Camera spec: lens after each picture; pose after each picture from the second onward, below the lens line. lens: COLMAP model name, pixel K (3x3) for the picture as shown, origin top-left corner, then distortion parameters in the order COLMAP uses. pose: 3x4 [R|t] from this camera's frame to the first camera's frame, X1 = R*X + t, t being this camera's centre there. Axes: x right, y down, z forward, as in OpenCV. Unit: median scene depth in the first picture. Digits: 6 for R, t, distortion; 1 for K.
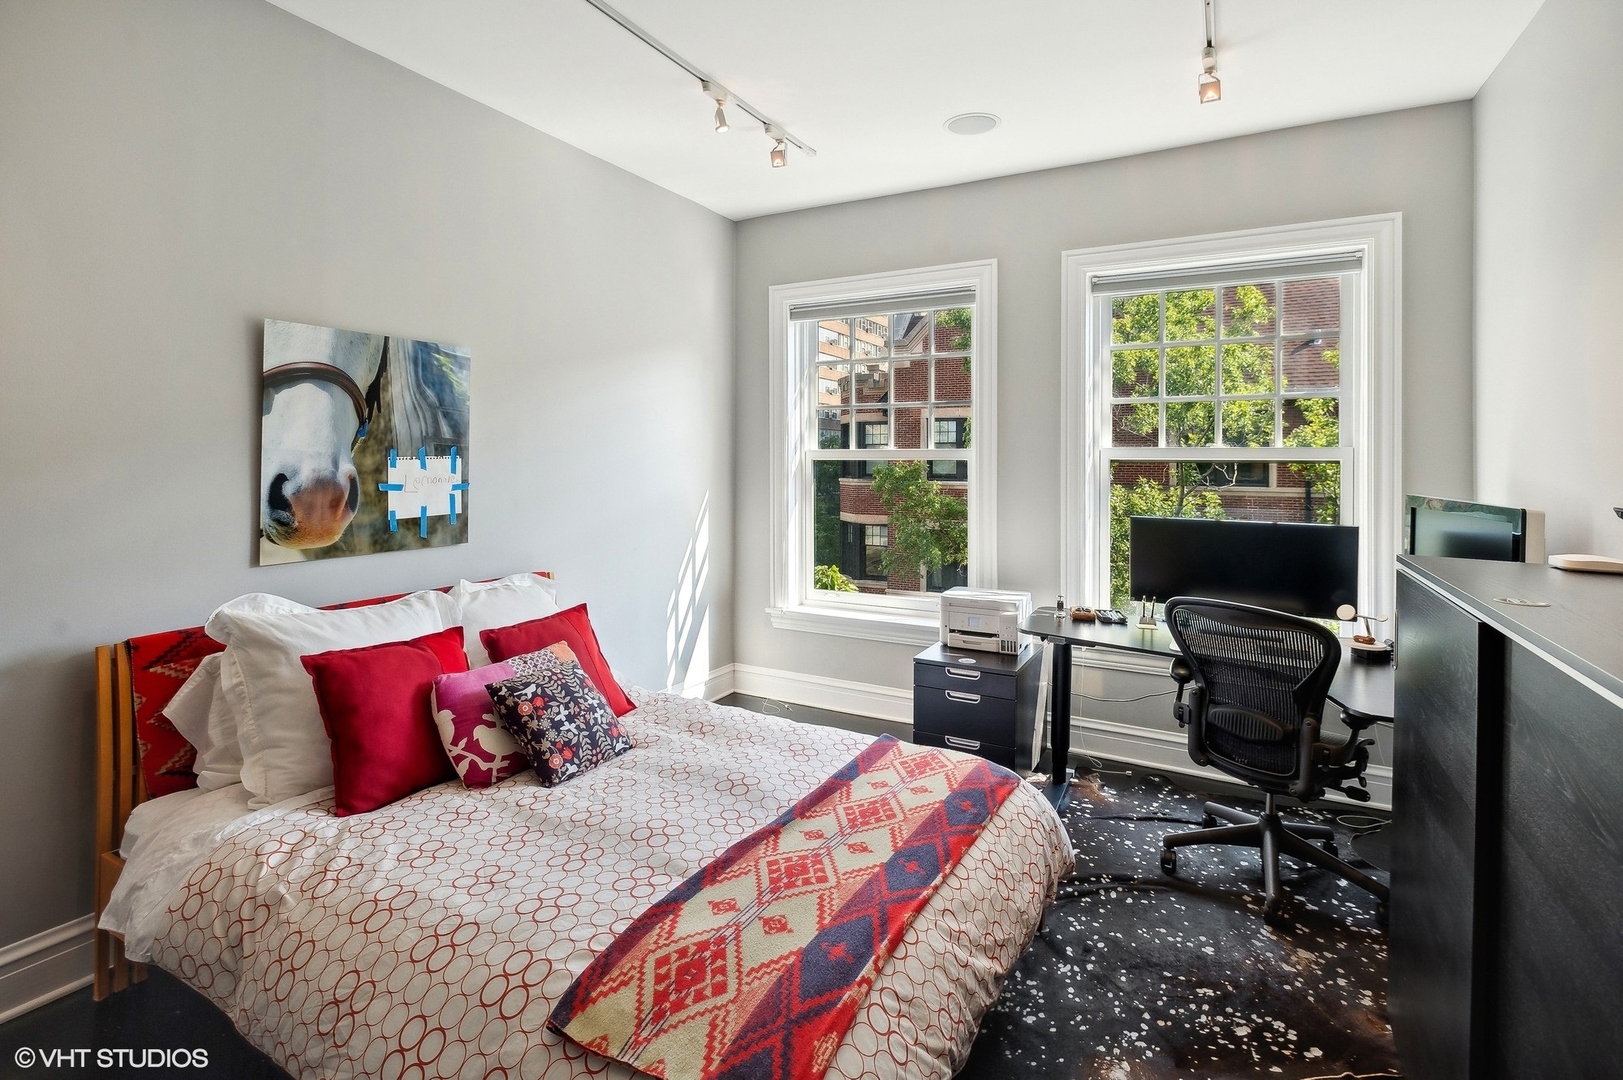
lens RADIAL K [[823.5, 0, 807.1], [0, 823.5, 460.4], [0, 0, 1]] dist [0.006837, -0.000444]
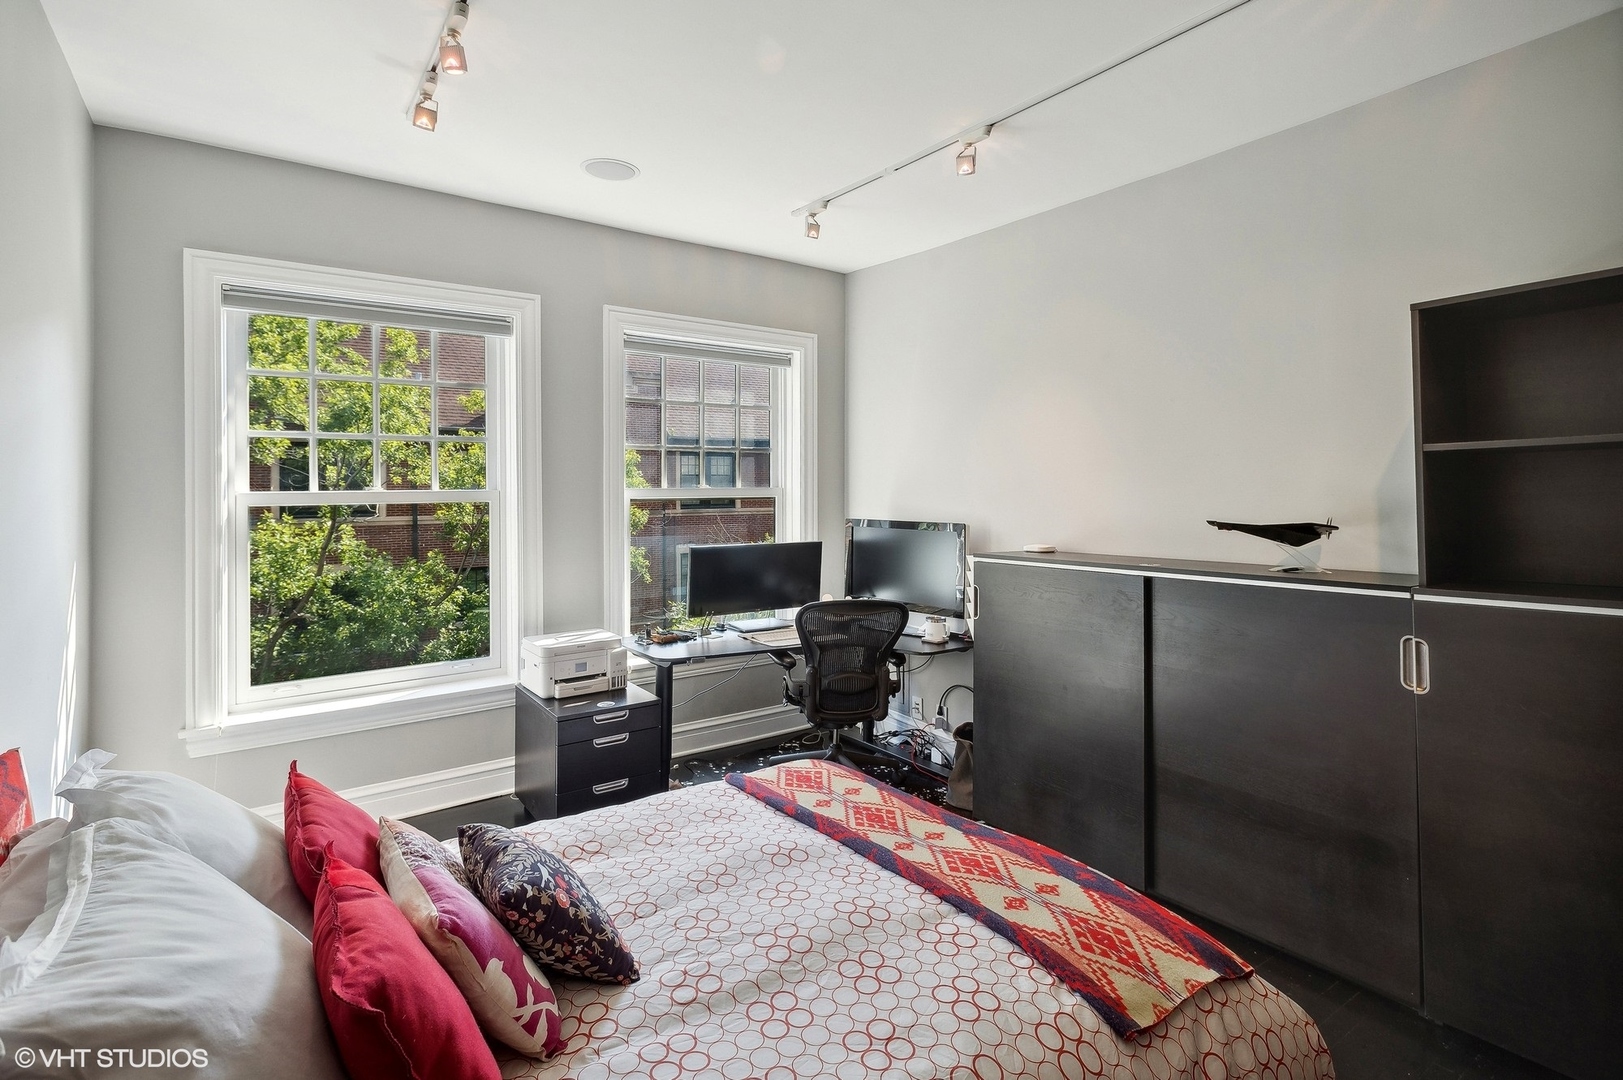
lens RADIAL K [[785.5, 0, 811.1], [0, 785.5, 493.0], [0, 0, 1]] dist [0.009049, -0.000013]
pose [[0.417655, -0.014844, 0.908484, -0.834809], [0.009032, 0.999885, 0.012186, -0.033889], [-0.908561, 0.003116, 0.417741, 0.549665]]
